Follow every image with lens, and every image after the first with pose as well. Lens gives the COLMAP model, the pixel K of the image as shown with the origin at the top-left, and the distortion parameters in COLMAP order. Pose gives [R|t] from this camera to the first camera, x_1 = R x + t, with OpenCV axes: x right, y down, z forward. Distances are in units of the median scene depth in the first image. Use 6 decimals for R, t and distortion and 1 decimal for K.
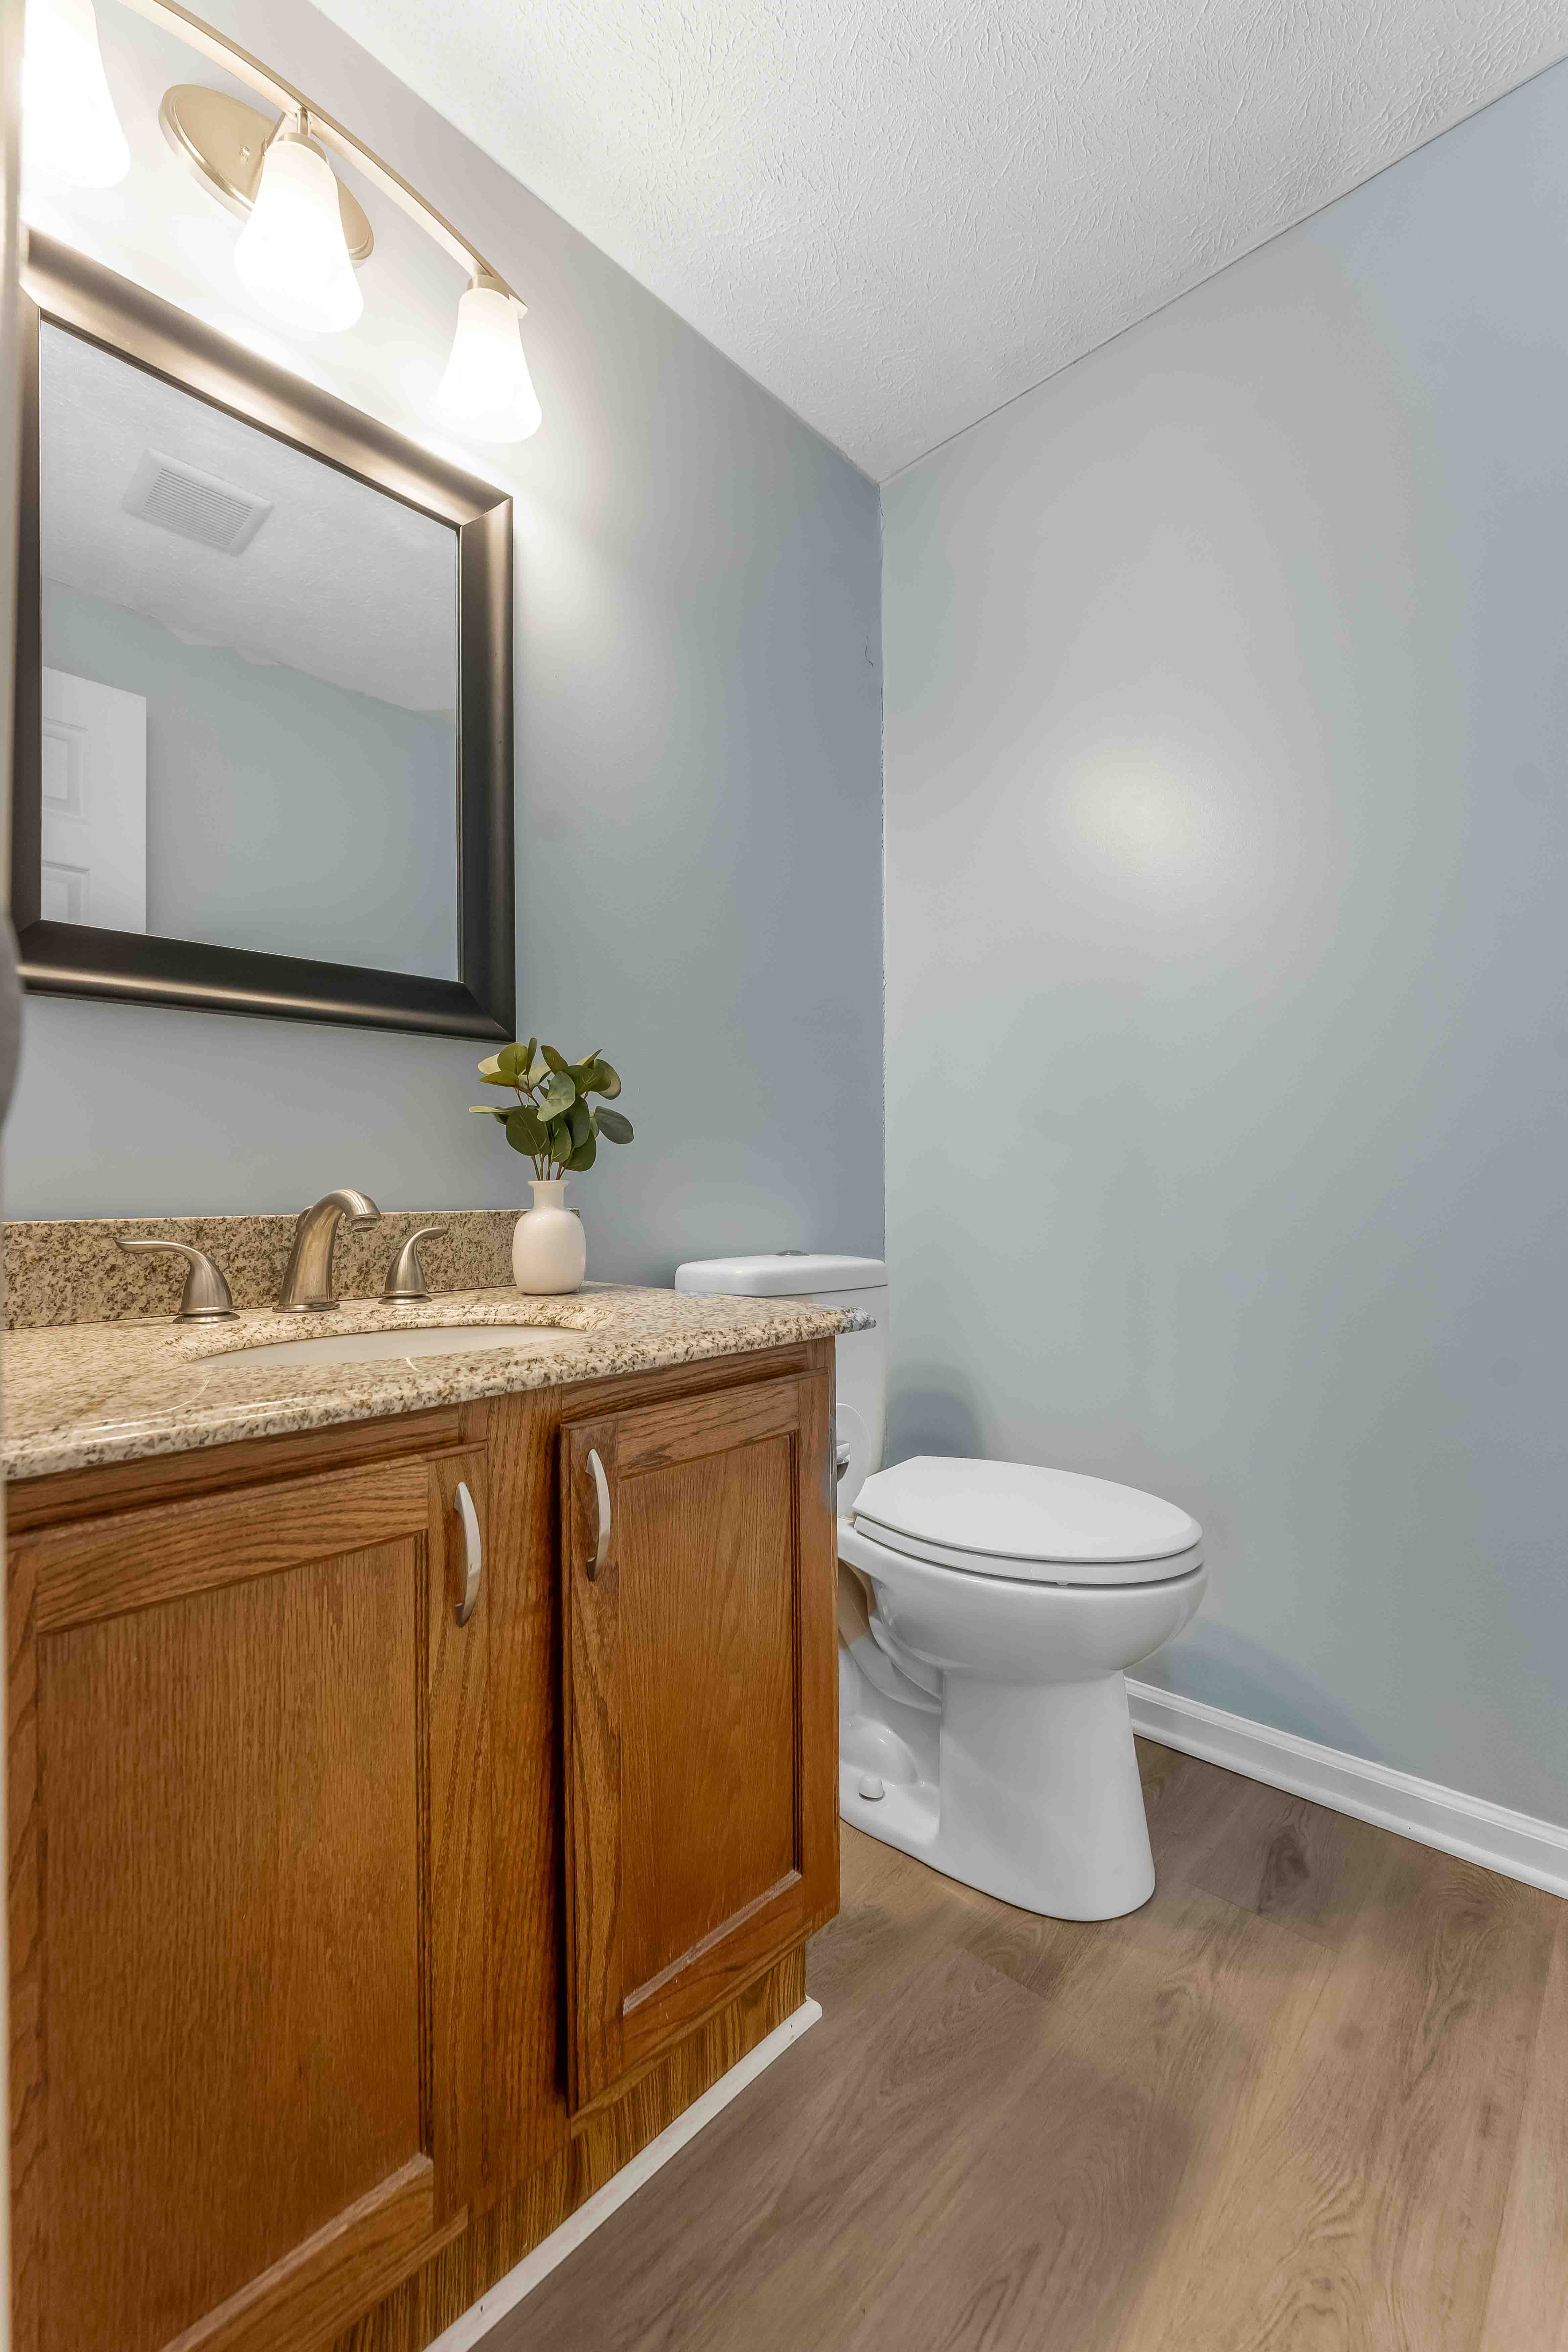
lens RADIAL K [[981.3, 0, 784.0], [0, 981.3, 1176.0], [0, 0, 1]] dist [0.001904, -0.000046]
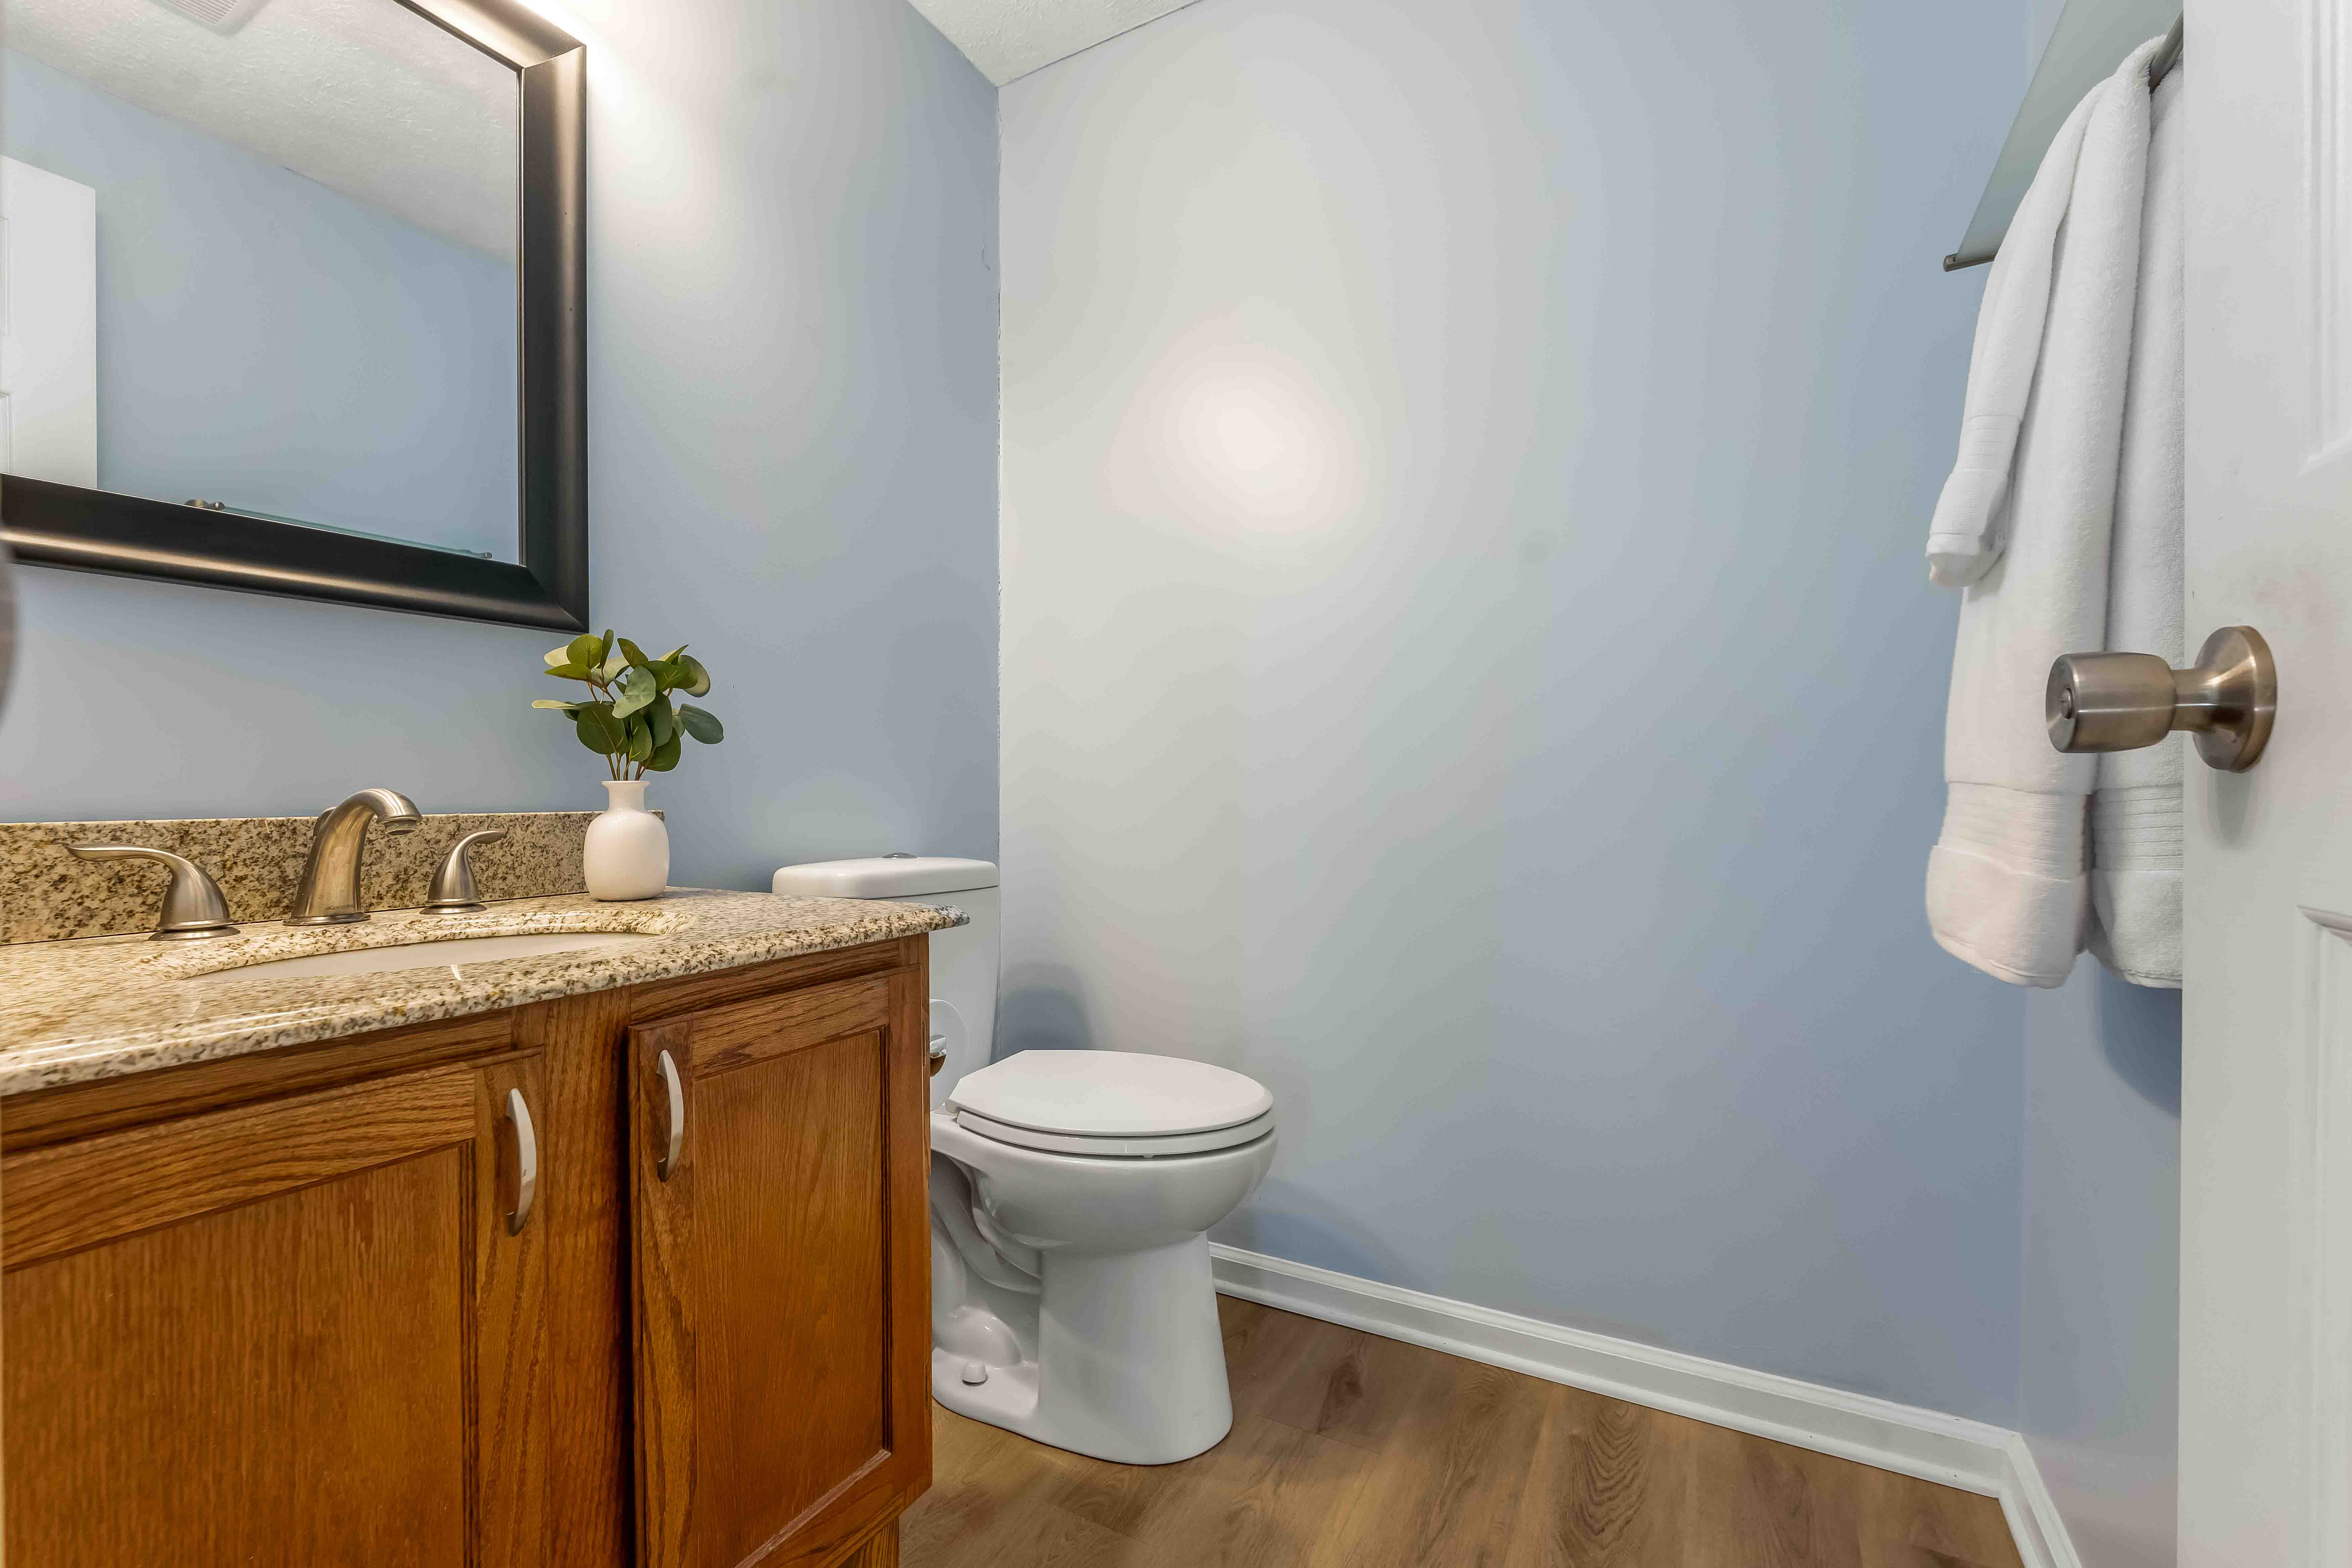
lens RADIAL K [[1007.5, 0, 1175.9], [0, 1007.5, 793.3], [0, 0, 1]] dist [-0.001905, 0.001058]
pose [[0.969605, 0.004279, 0.244636, 0.048534], [-0.007524, 0.999896, 0.012332, 0.000763], [-0.244558, -0.013798, 0.969536, -0.098177]]
